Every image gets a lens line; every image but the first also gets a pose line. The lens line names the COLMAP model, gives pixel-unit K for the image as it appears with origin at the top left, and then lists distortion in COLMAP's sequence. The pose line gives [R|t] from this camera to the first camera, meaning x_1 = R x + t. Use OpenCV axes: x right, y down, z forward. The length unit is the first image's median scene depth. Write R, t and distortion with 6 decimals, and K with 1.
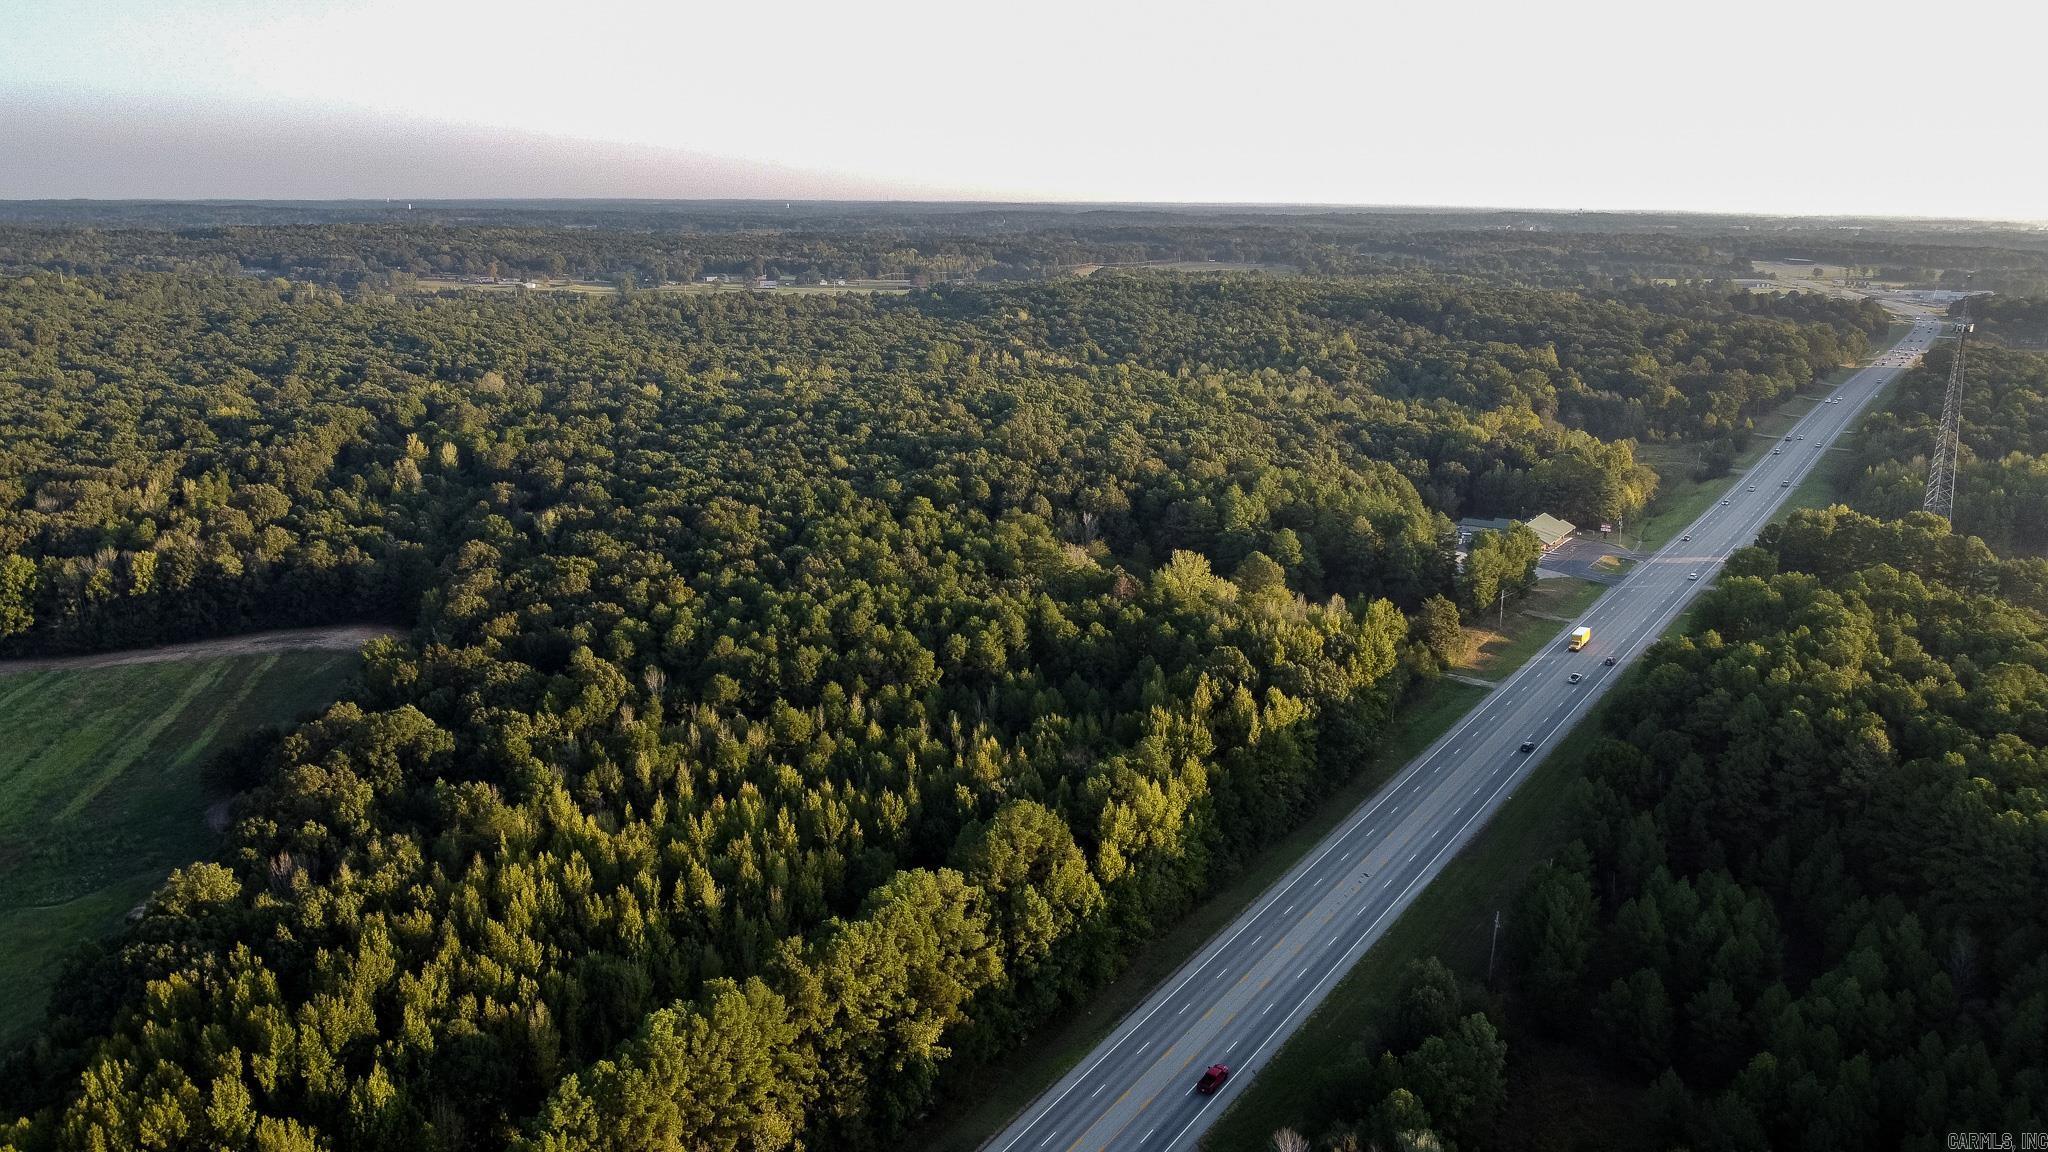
lens RADIAL K [[1540.6, 0, 1023.6], [0, 1540.6, 570.8], [0, 0, 1]] dist [-0.003498, 0.003828]
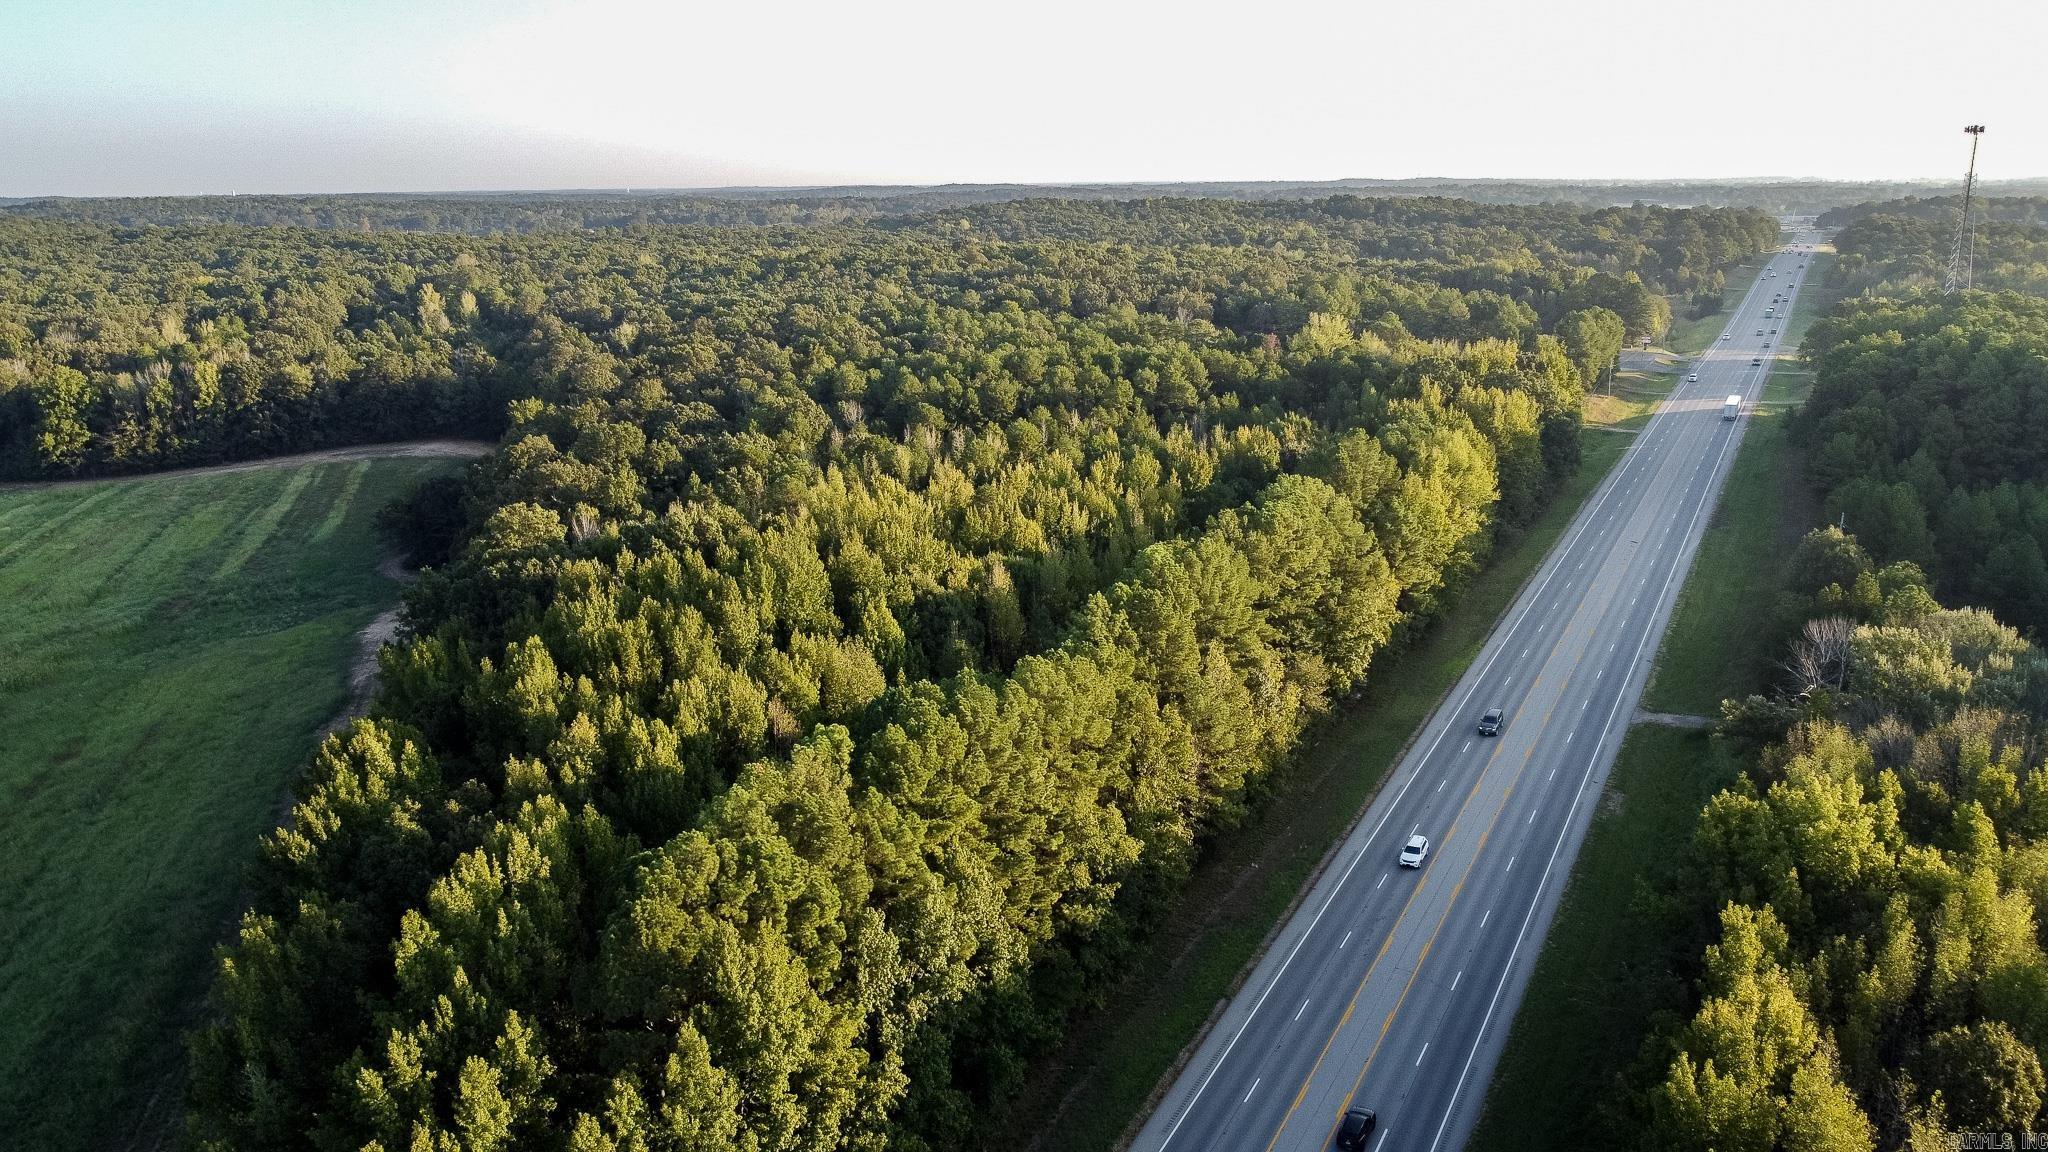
lens RADIAL K [[1540.6, 0, 1021.1], [0, 1540.6, 576.3], [0, 0, 1]] dist [-0.003498, 0.003828]
pose [[0.994606, -0.046484, 0.092729, -0.177320], [0.045388, 0.998873, 0.013892, 0.126642], [-0.093271, -0.009608, 0.995594, 0.033282]]
